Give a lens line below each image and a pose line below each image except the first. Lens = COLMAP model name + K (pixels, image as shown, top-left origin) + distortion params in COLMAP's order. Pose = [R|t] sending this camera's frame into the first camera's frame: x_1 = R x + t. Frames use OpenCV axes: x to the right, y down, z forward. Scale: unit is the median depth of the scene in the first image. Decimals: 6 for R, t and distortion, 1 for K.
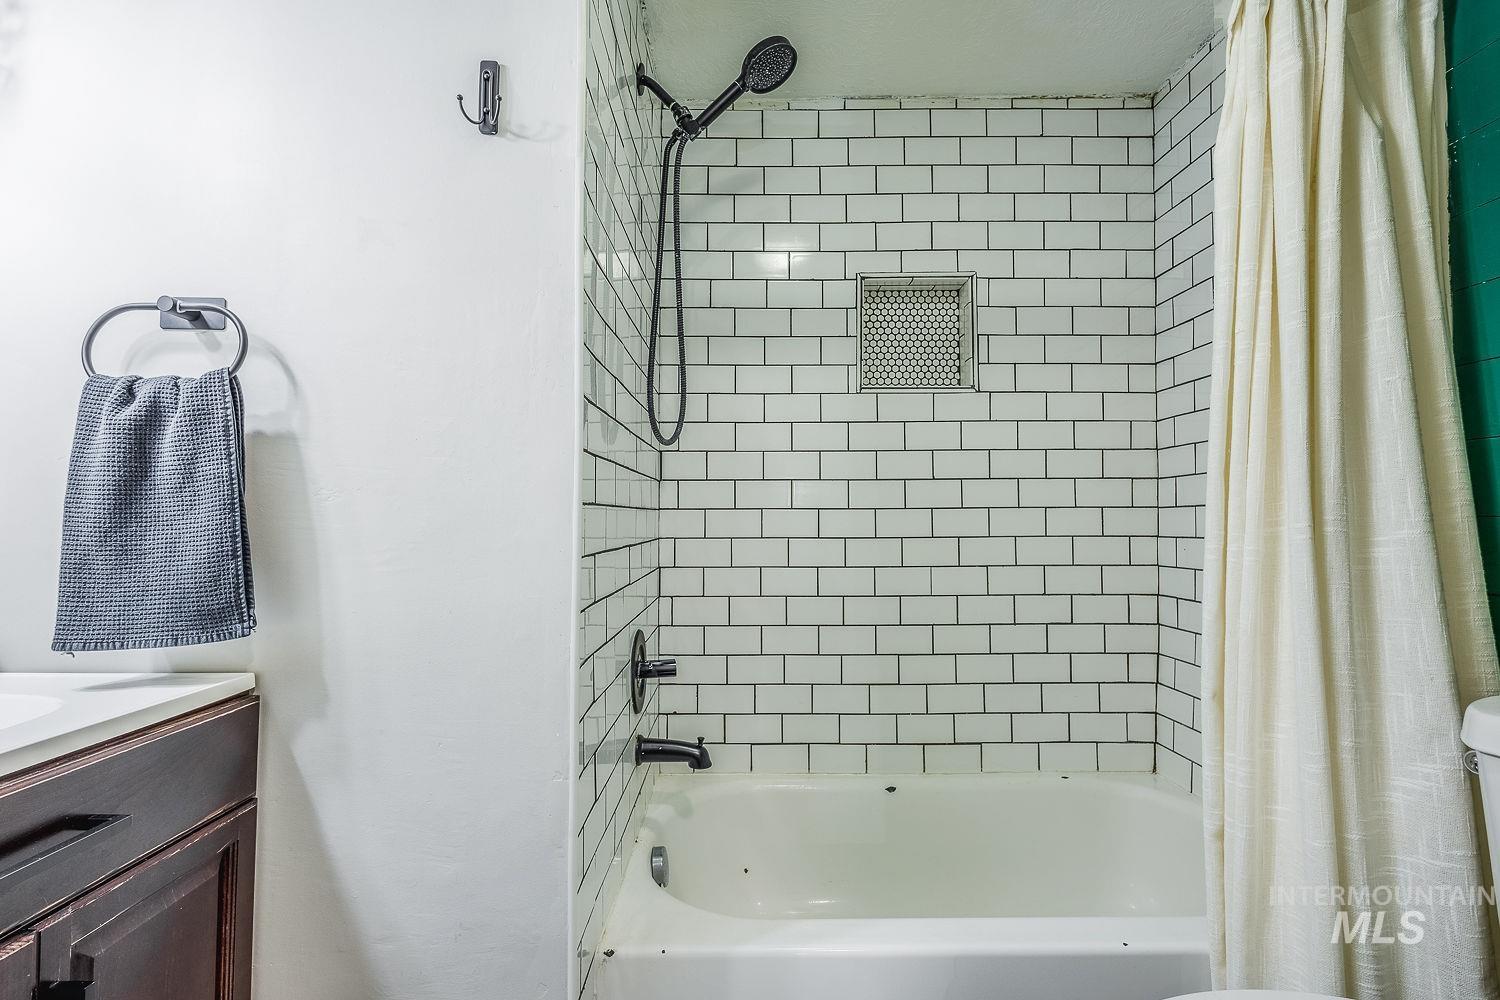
lens RADIAL K [[710.9, 0, 750.0], [0, 710.9, 500.0], [0, 0, 1]] dist [0.000282, -0.000091]
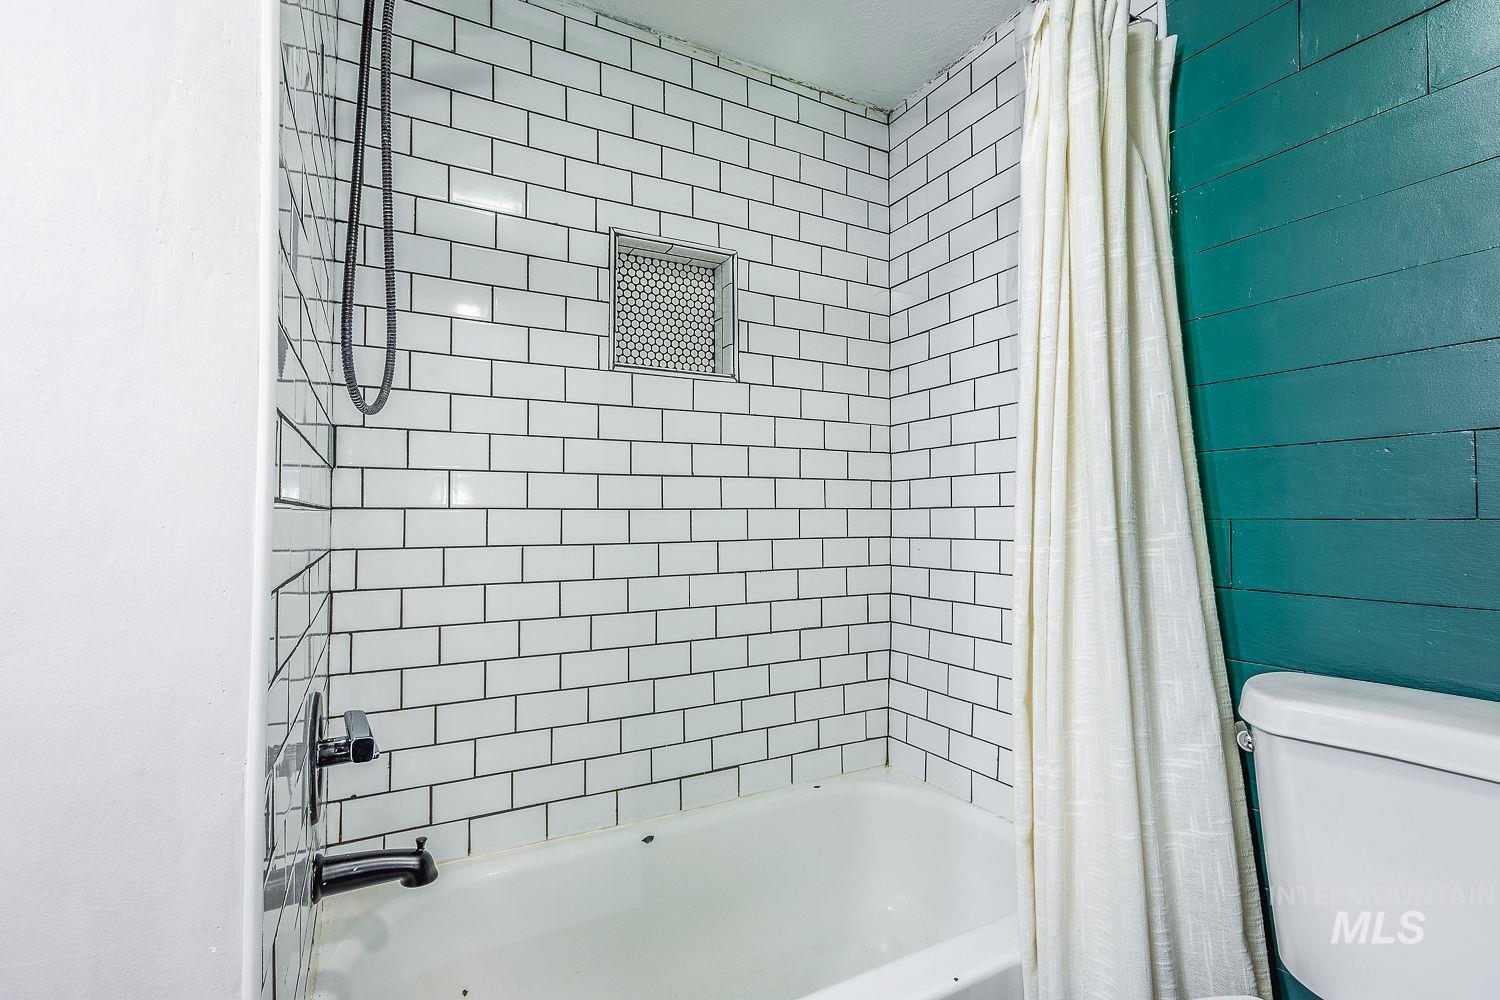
lens RADIAL K [[688.8, 0, 738.7], [0, 688.8, 500.4], [0, 0, 1]] dist [0.001798, 0.000328]
pose [[0.878410, 0.010629, 0.477790, -0.105754], [-0.011297, 0.999935, -0.001477, 0.001663], [-0.477775, -0.004100, 0.878473, 0.228201]]
